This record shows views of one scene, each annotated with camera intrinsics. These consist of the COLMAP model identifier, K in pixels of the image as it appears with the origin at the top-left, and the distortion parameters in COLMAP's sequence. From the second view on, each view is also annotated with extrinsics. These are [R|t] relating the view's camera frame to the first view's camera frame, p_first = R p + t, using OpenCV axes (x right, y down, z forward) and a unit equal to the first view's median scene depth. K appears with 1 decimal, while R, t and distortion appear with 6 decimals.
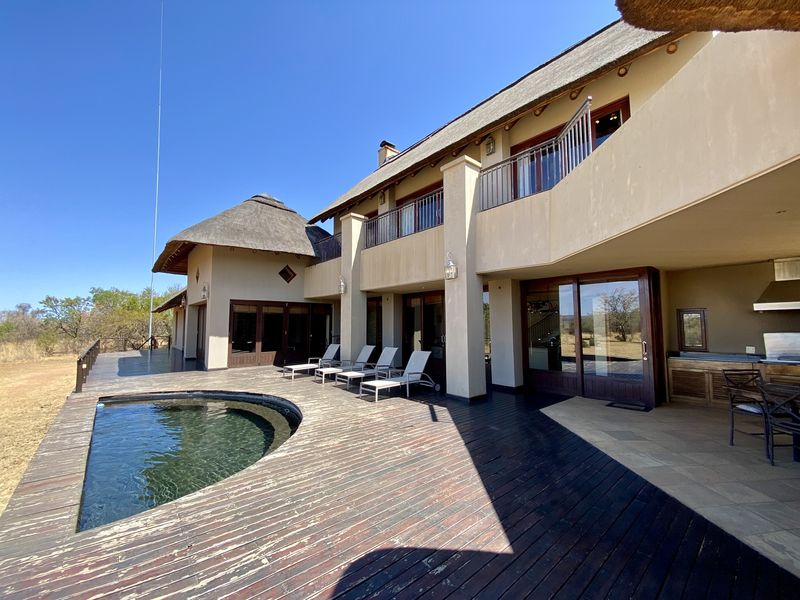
lens RADIAL K [[320.3, 0, 398.5], [0, 320.3, 306.3], [0, 0, 1]] dist [-0.024324, -0.001905]
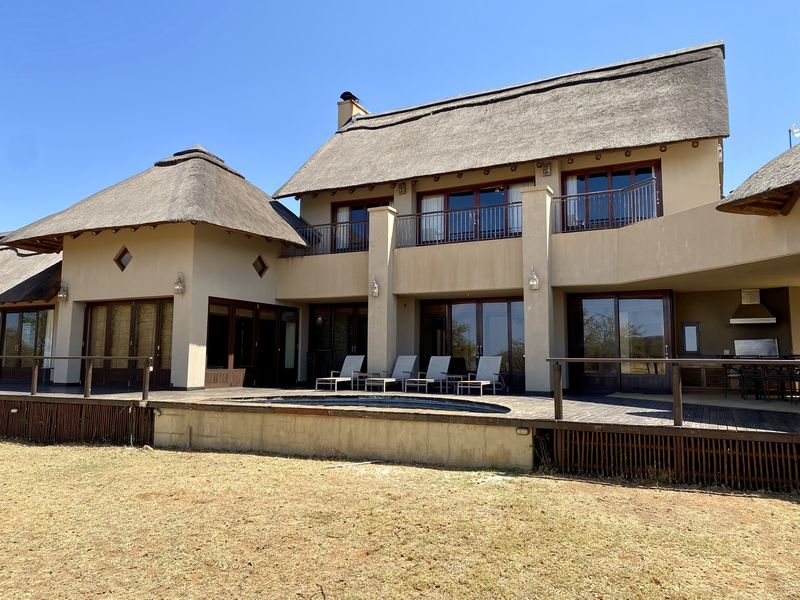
lens RADIAL K [[611.3, 0, 396.8], [0, 611.3, 301.2], [0, 0, 1]] dist [-0.042957, 0.024103]
pose [[0.922160, 0.045792, 0.384088, -0.689907], [-0.030526, 0.998486, -0.045752, 0.043404], [-0.385602, 0.030466, 0.922162, -0.506256]]
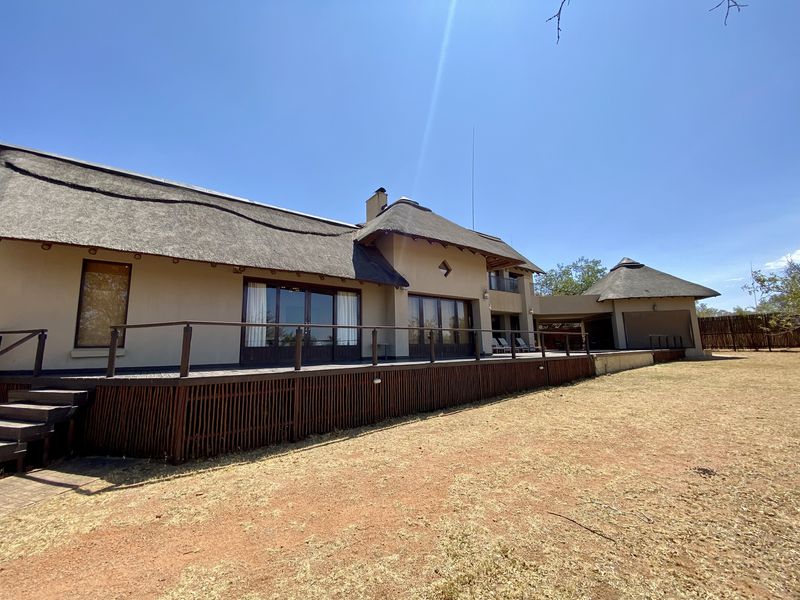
lens RADIAL K [[320.3, 0, 371.5], [0, 320.3, 297.3], [0, 0, 1]] dist [-0.024324, -0.001905]
pose [[0.105049, 0.138747, 0.984741, -2.011448], [-0.065805, 0.989019, -0.132330, 0.179862], [-0.992288, -0.050899, 0.113026, 1.381615]]
